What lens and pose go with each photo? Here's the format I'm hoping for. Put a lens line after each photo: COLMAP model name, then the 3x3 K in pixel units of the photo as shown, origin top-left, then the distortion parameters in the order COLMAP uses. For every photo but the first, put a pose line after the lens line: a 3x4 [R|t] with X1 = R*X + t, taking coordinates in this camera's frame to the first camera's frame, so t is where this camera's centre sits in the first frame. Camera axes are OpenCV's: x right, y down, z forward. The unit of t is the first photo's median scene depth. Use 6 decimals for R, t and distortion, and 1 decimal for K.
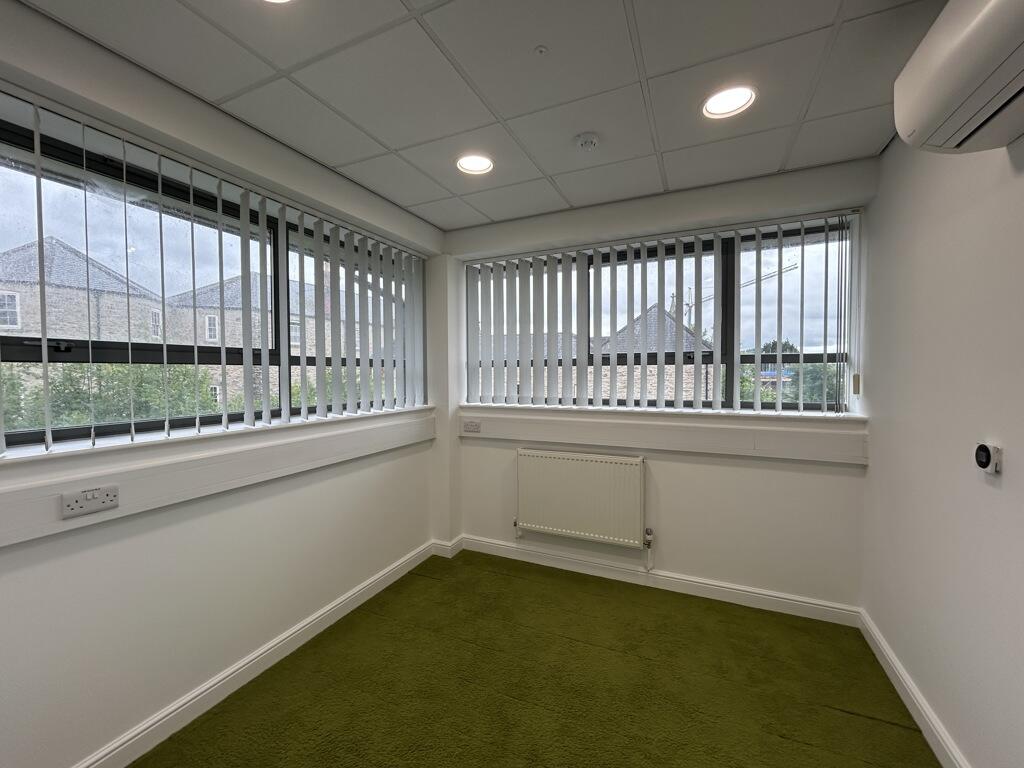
lens RADIAL K [[398.0, 0, 517.5], [0, 398.0, 387.3], [0, 0, 1]] dist [-0.000761, -0.000003]
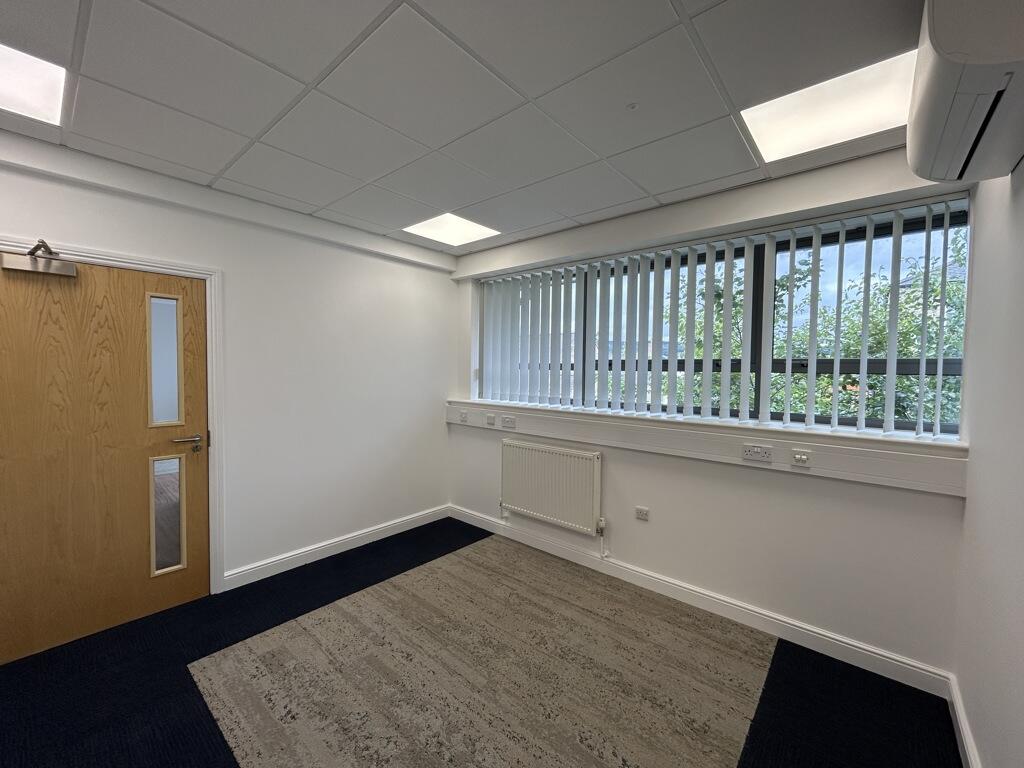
lens RADIAL K [[412.5, 0, 512.6], [0, 412.5, 381.3], [0, 0, 1]] dist [-0.001642, 0.000082]
pose [[0.958444, 0.037632, -0.282788, 0.247227], [-0.043489, 0.998949, -0.014461, 0.001525], [0.281946, 0.026159, 0.959074, -0.109552]]
